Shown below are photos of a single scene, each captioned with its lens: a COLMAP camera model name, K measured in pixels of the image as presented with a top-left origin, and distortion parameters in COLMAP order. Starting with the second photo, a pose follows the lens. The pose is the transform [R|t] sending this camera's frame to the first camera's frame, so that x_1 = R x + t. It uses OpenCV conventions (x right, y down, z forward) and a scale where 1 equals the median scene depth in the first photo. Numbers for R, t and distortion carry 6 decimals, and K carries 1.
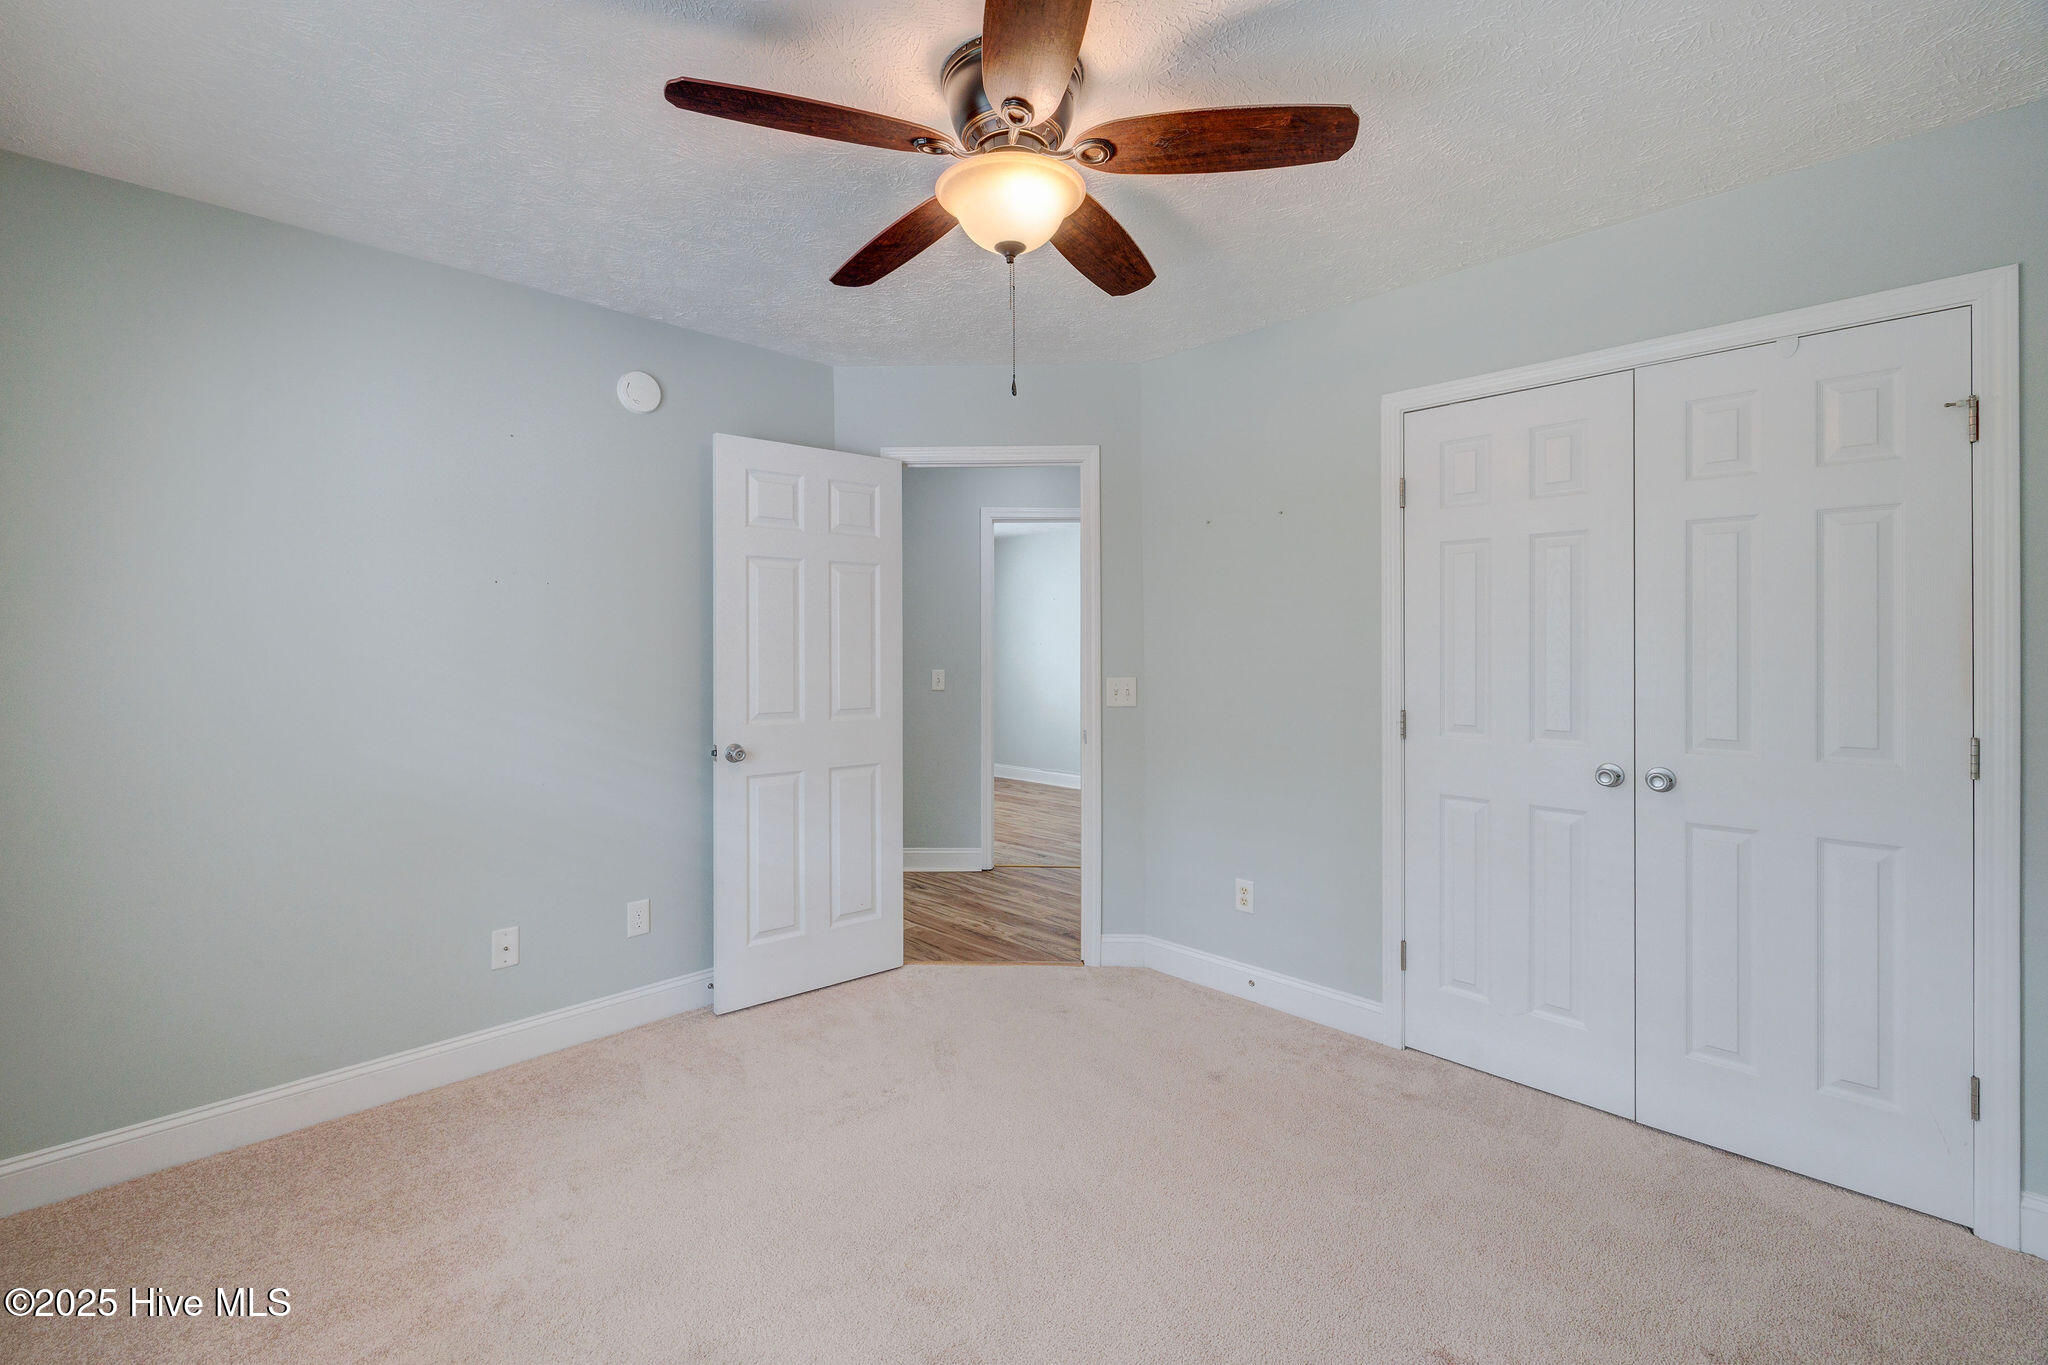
lens RADIAL K [[859.6, 0, 1011.5], [0, 859.6, 658.3], [0, 0, 1]] dist [-0.000536, -0.000087]
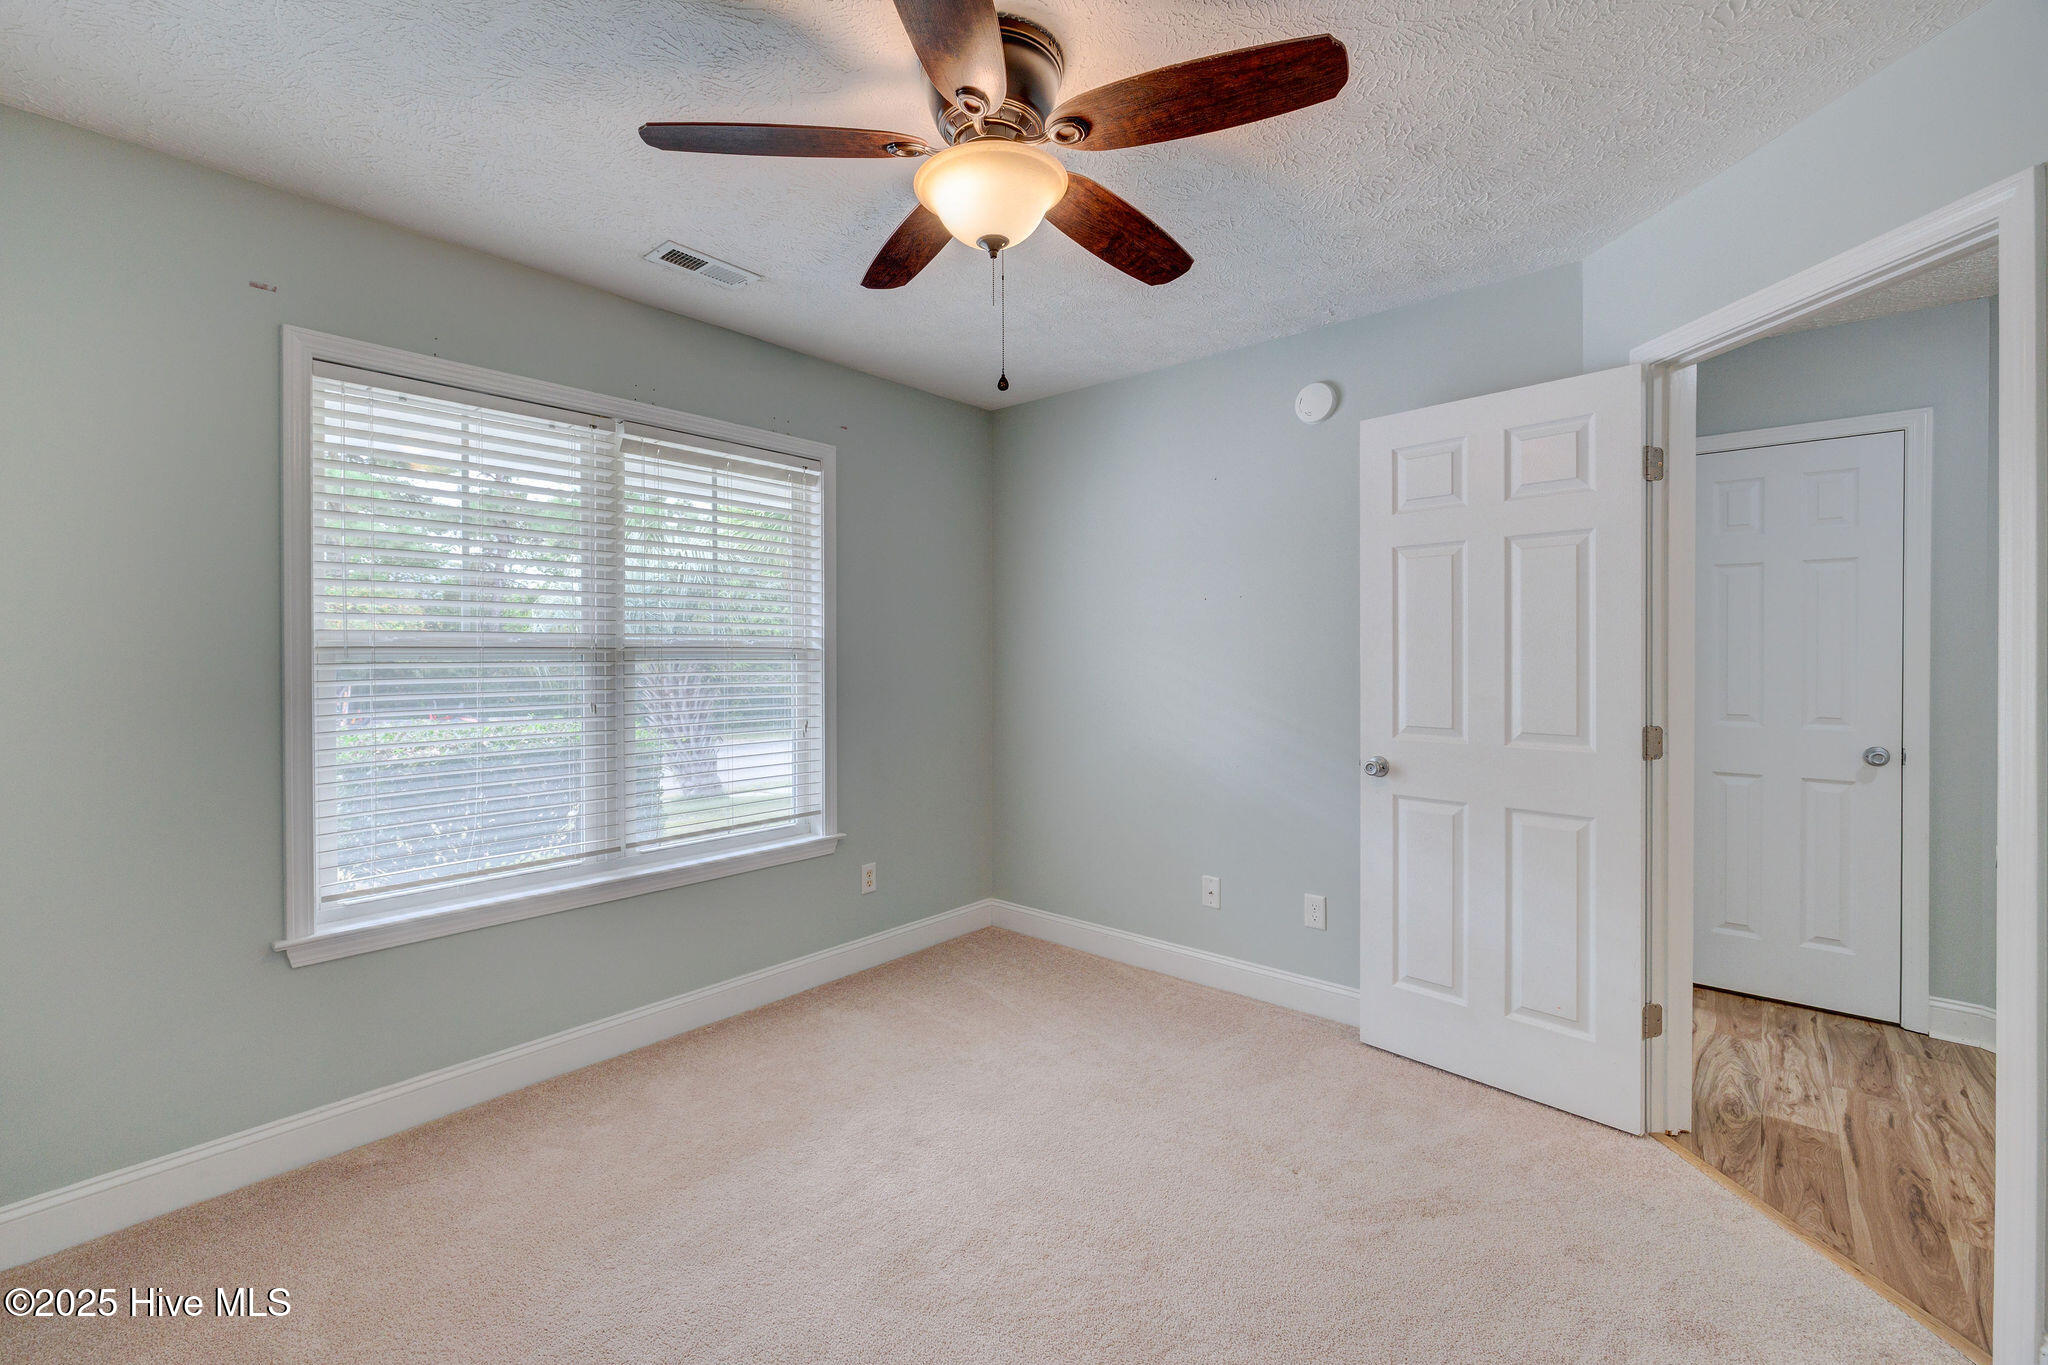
lens RADIAL K [[859.6, 0, 1011.5], [0, 859.6, 658.3], [0, 0, 1]] dist [-0.000536, -0.000087]
pose [[0.065302, 0.006523, -0.997844, 0.561625], [-0.001212, 0.999978, 0.006458, -0.009938], [0.997865, 0.000787, 0.065309, 0.551508]]
